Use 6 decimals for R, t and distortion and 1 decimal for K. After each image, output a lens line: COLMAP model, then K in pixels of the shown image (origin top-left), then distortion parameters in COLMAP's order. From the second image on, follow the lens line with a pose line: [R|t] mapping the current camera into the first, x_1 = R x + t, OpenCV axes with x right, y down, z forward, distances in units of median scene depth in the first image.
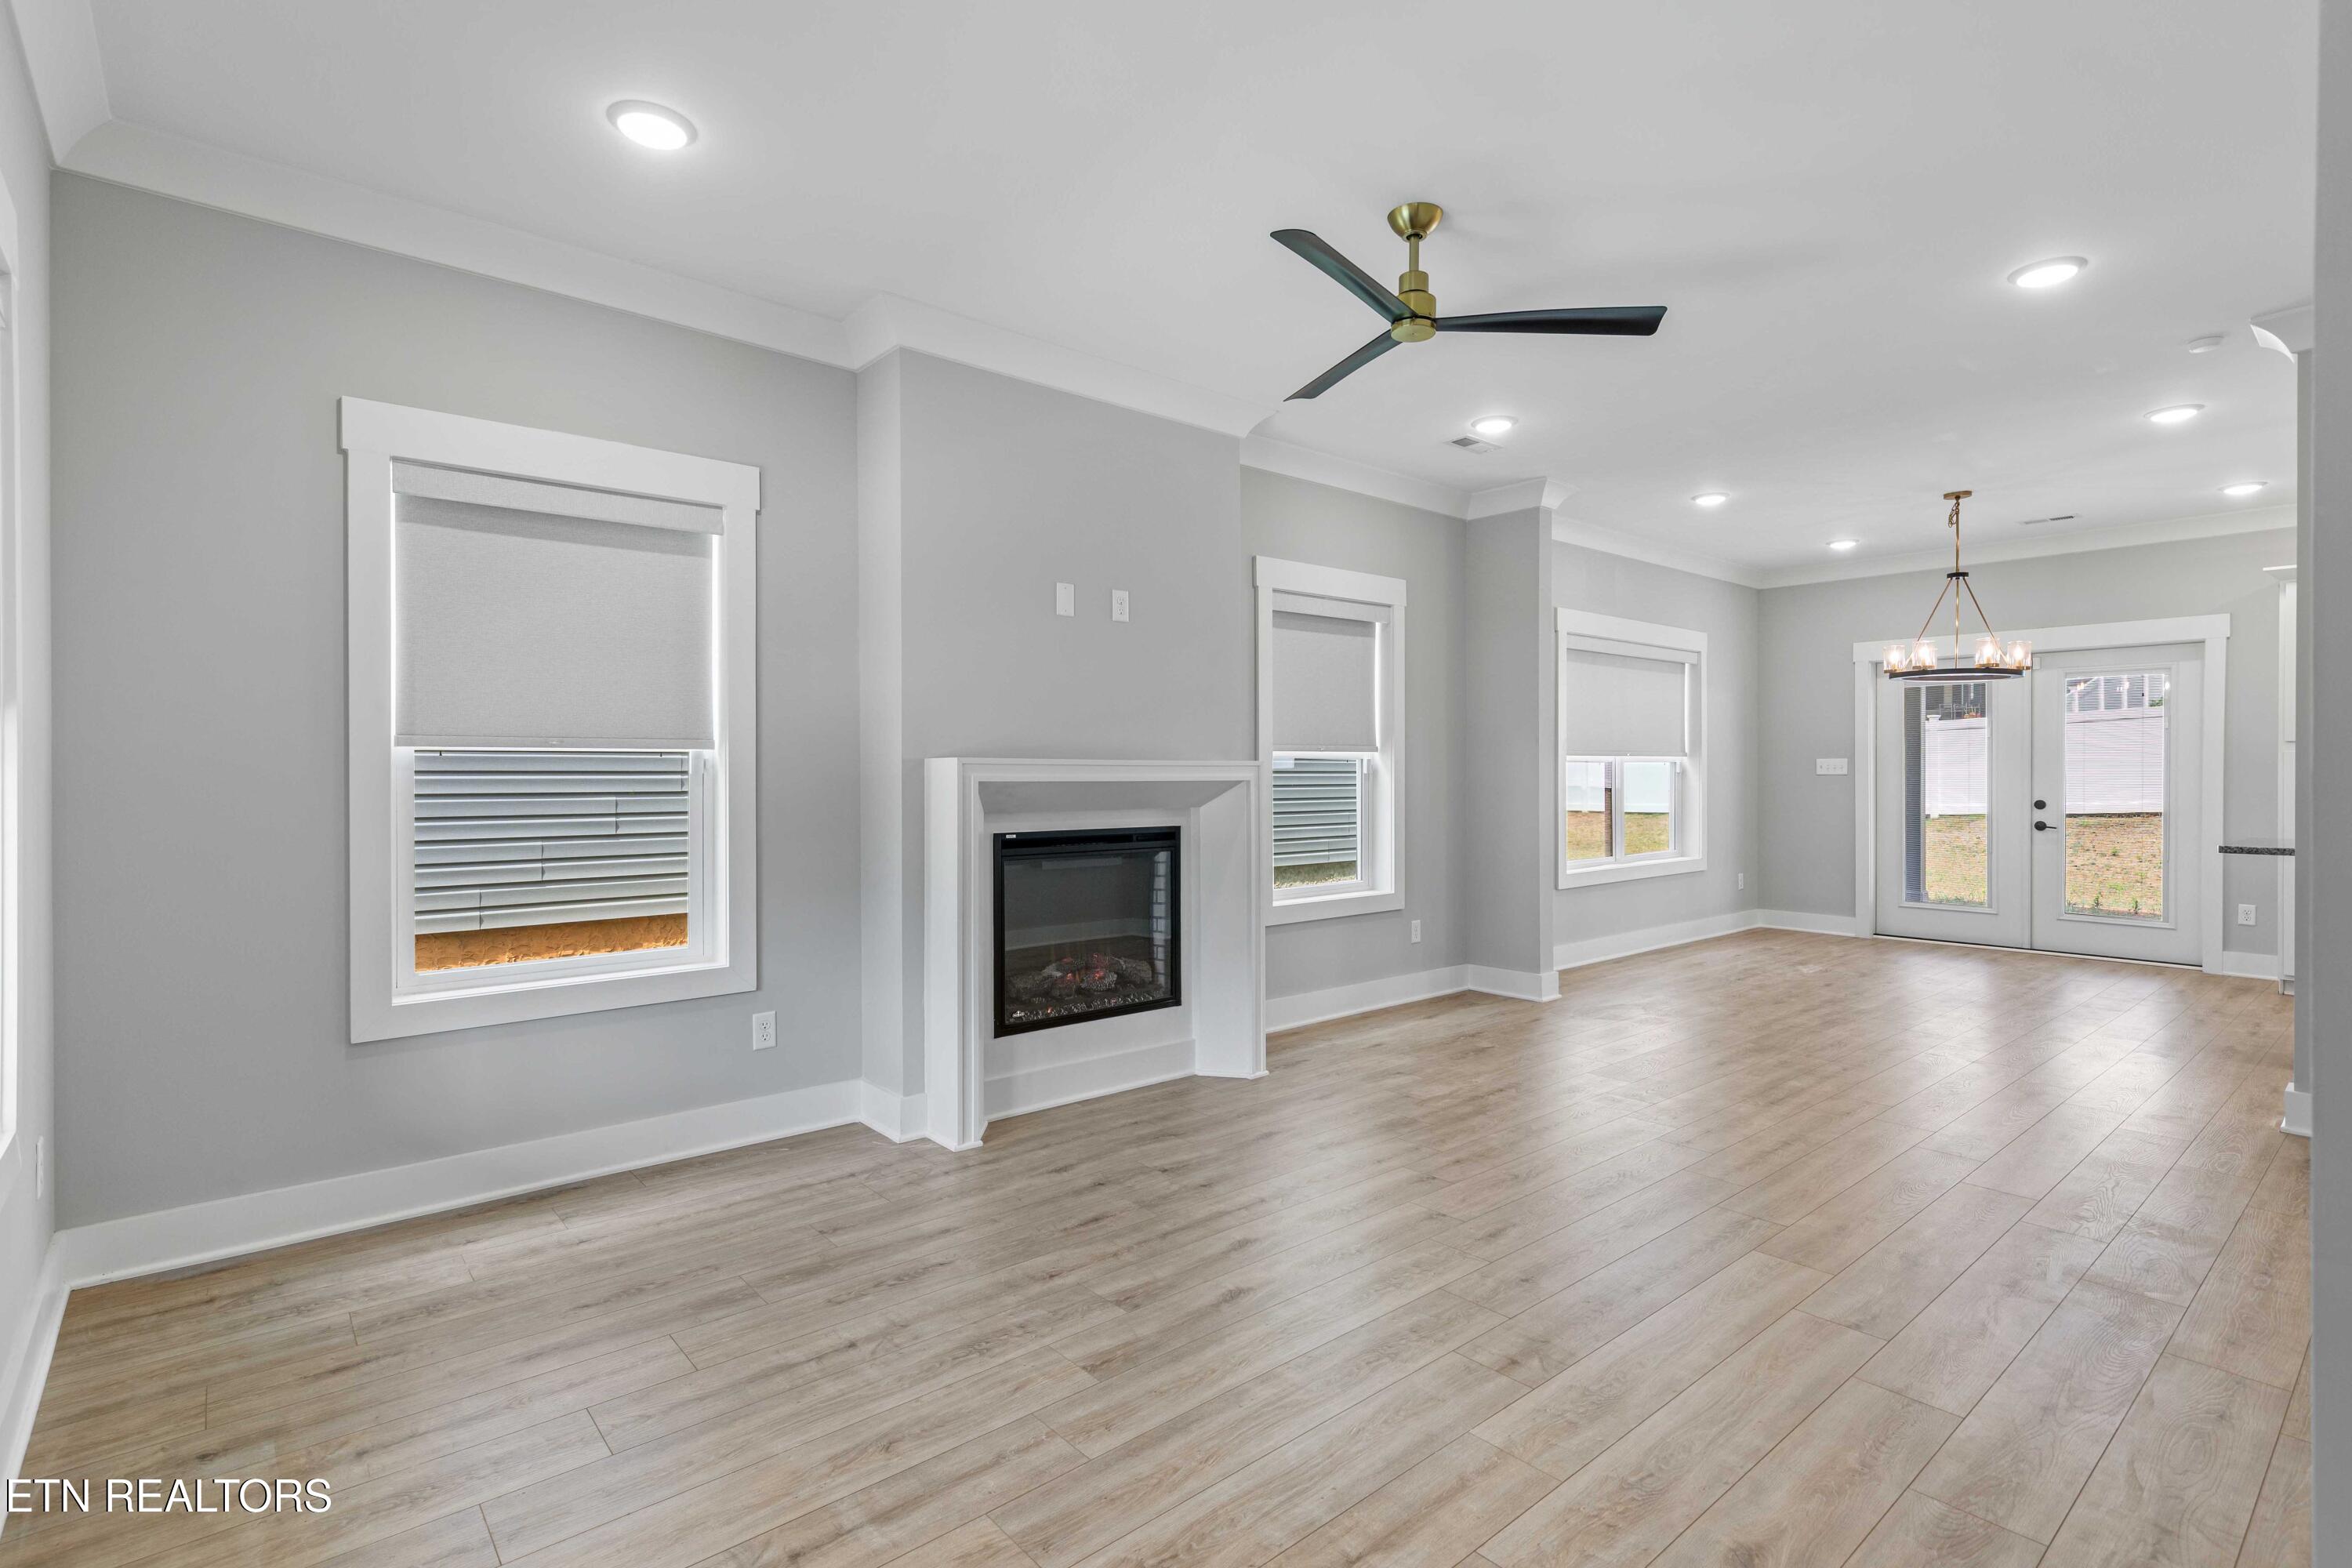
lens RADIAL K [[1128.5, 0, 1169.5], [0, 1128.5, 774.6], [0, 0, 1]] dist [-0.002167, 0.000069]
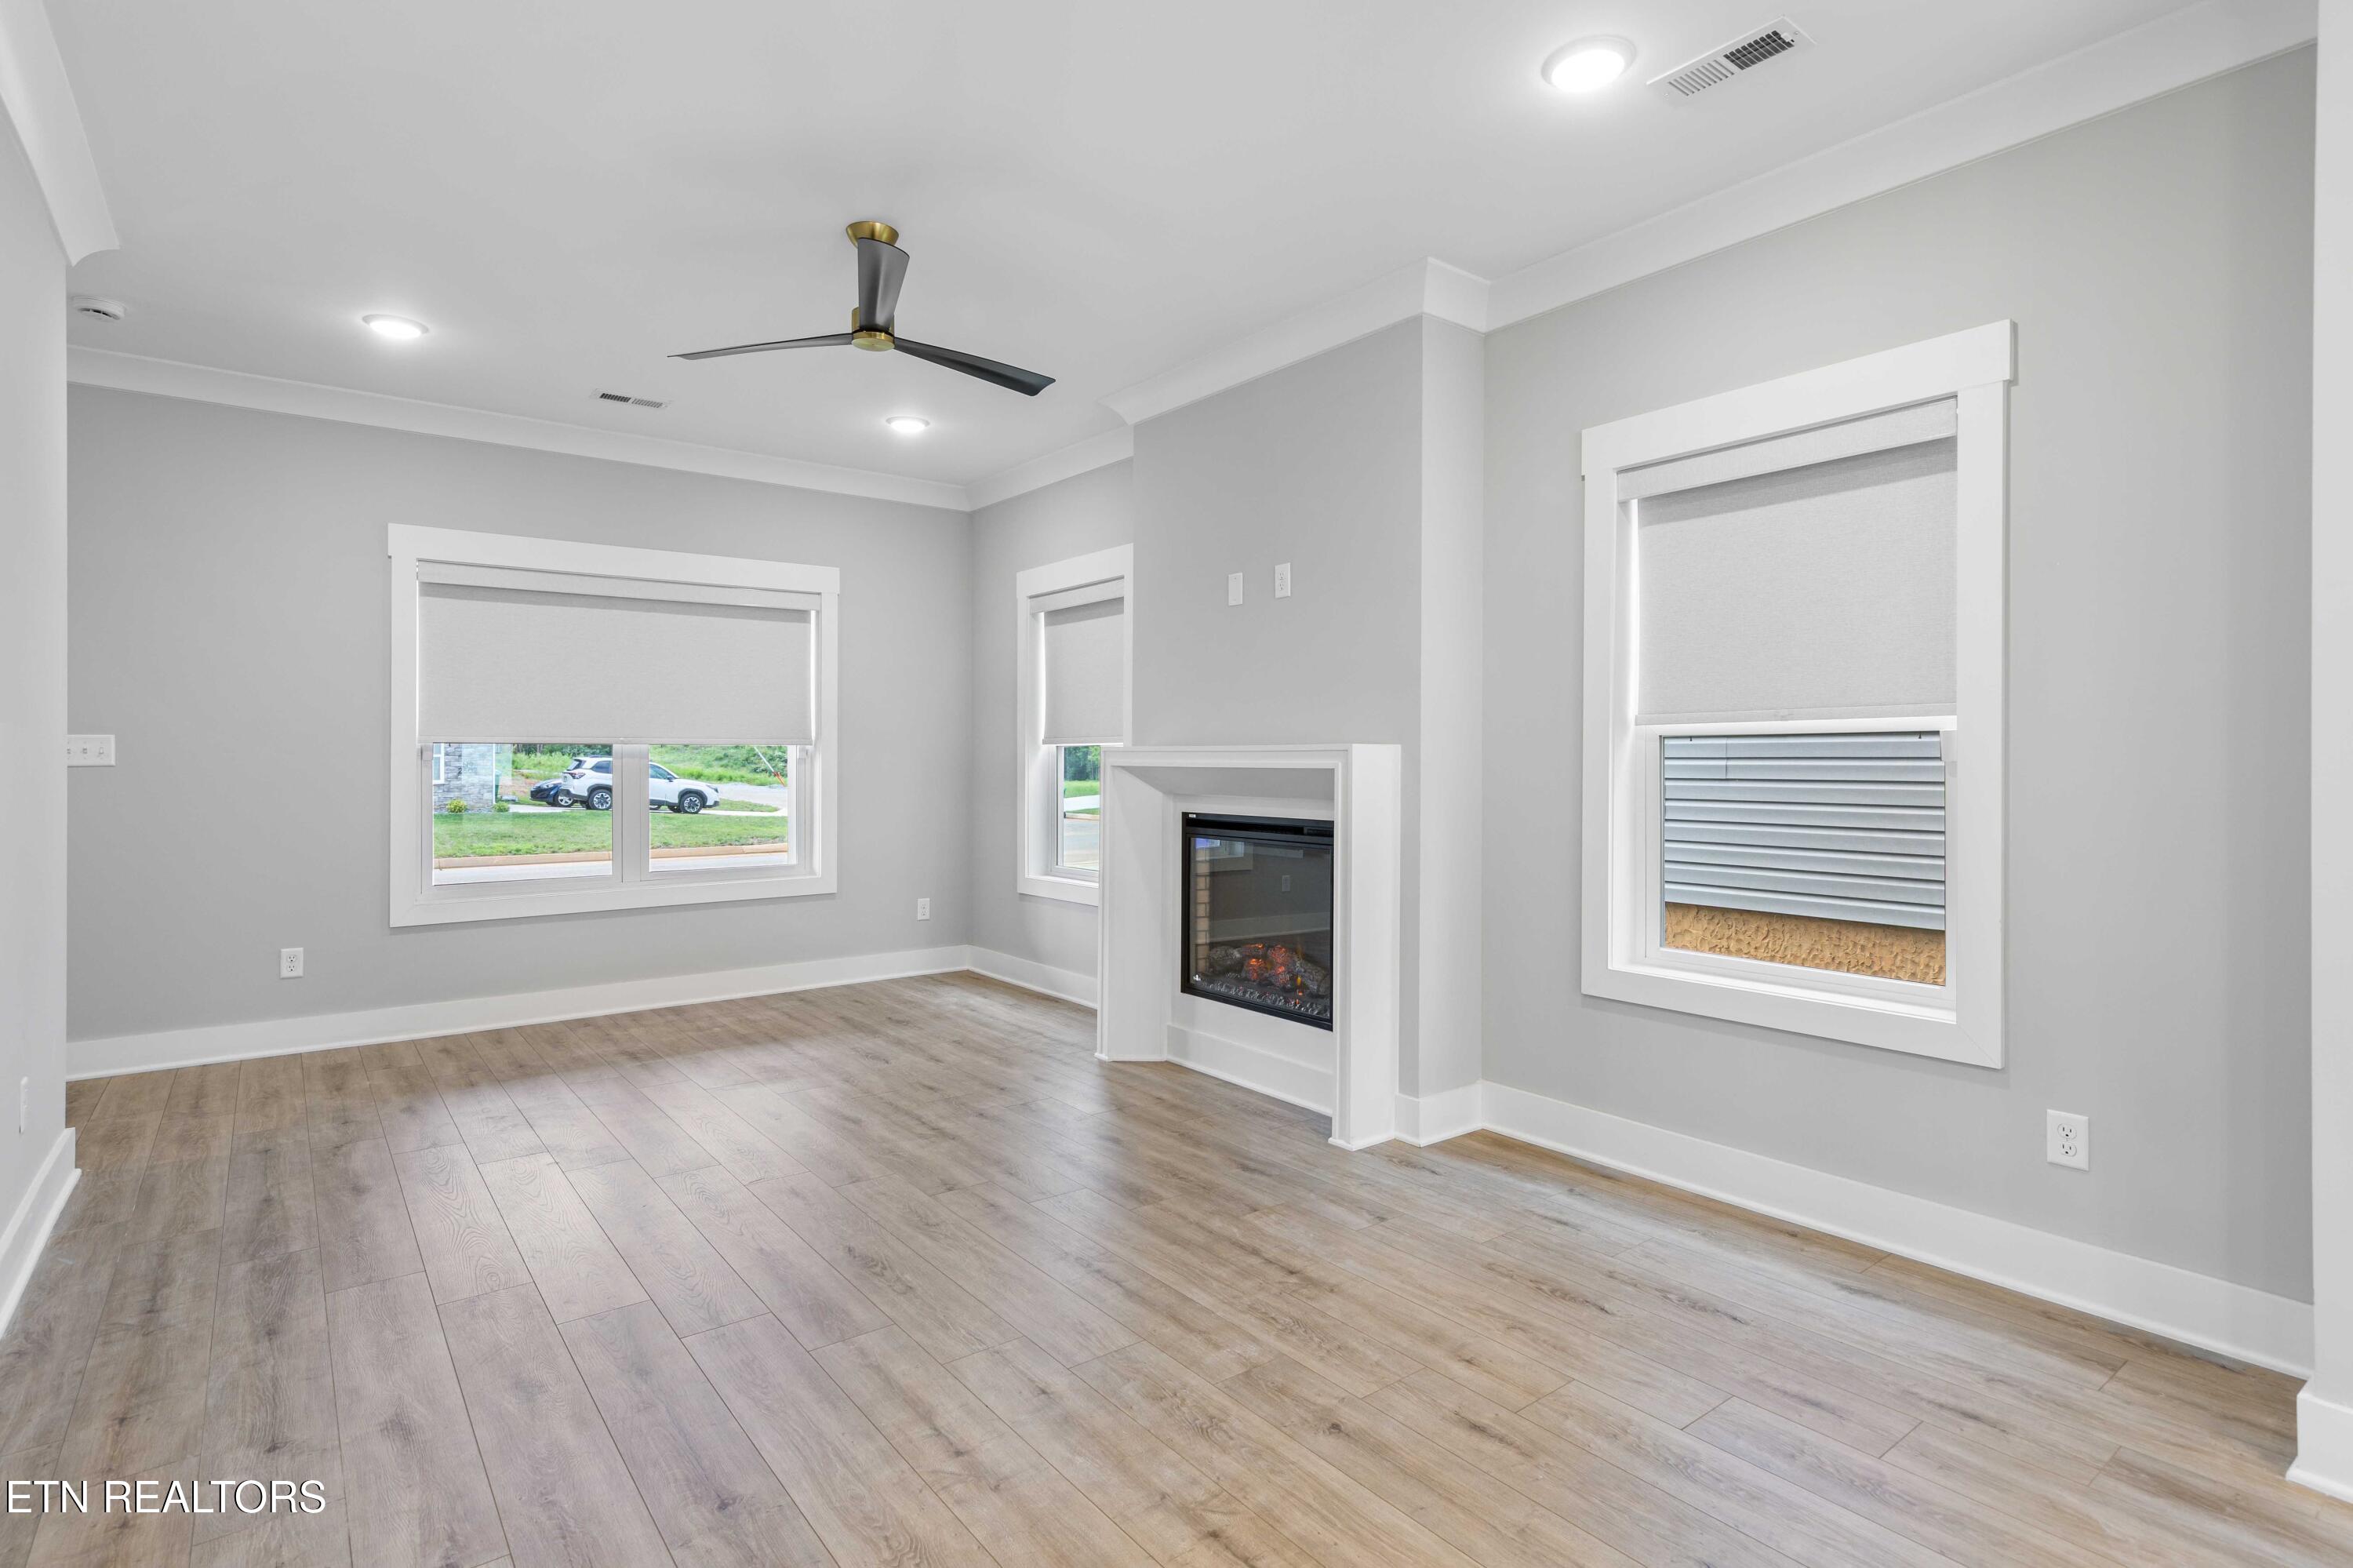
lens RADIAL K [[1129.0, 0, 1157.9], [0, 1129.0, 761.4], [0, 0, 1]] dist [-0.002167, 0.000069]
pose [[-0.038361, 0.001835, -0.999262, 0.974096], [-0.005090, 0.999985, 0.002032, -0.000942], [0.999251, 0.005164, -0.038351, 1.011049]]
